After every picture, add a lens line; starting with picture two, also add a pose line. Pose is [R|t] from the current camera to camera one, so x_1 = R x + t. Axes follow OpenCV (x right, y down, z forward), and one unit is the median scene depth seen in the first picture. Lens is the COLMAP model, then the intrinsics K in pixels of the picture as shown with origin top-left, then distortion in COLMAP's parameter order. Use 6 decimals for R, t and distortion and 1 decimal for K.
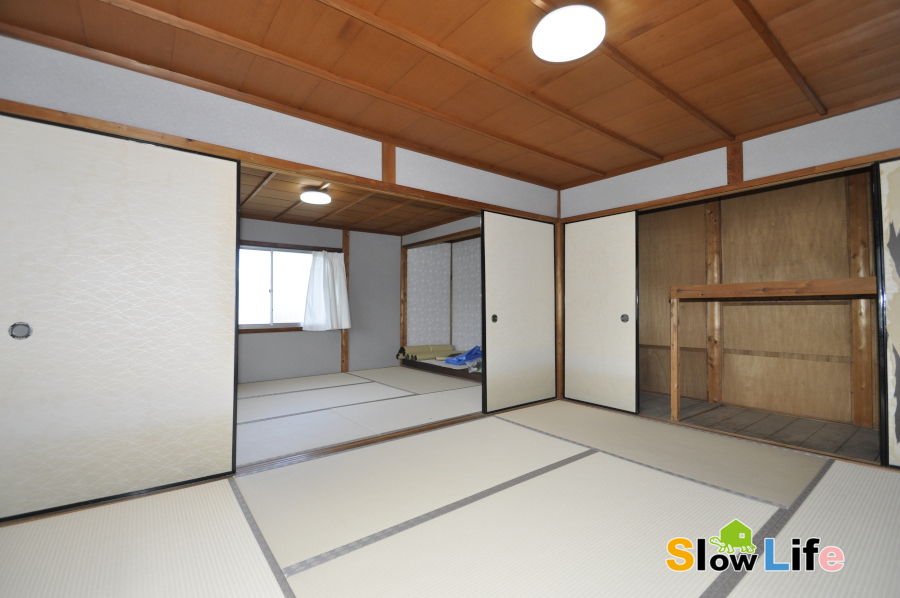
lens RADIAL K [[397.3, 0, 450.0], [0, 397.3, 299.0], [0, 0, 1]] dist [-0.002347, -0.000358]
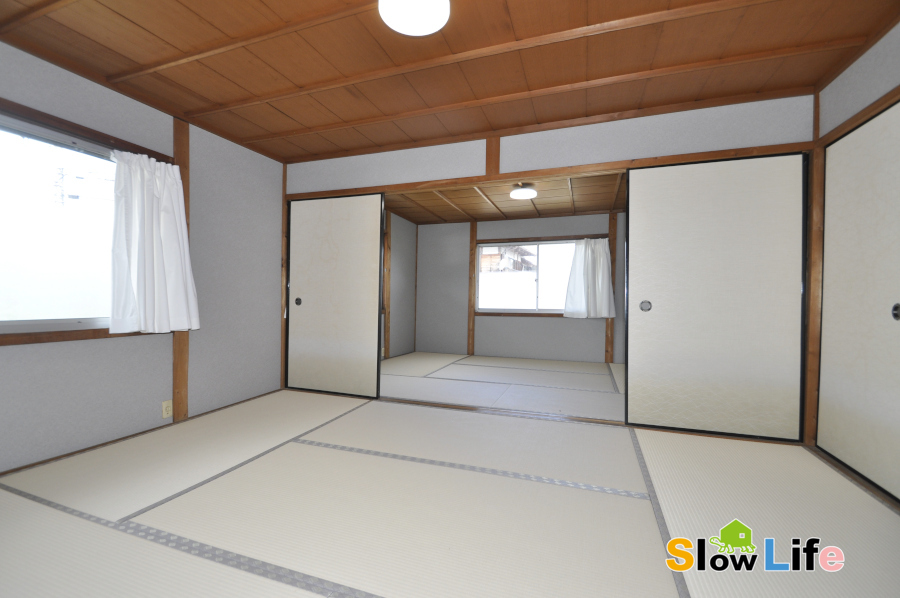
lens RADIAL K [[397.3, 0, 450.0], [0, 397.3, 299.0], [0, 0, 1]] dist [-0.002347, -0.000358]
pose [[0.556687, 0.003771, -0.830714, 0.457028], [0.019618, 0.999651, 0.017684, 0.009371], [0.830491, -0.026142, 0.556419, 0.221313]]
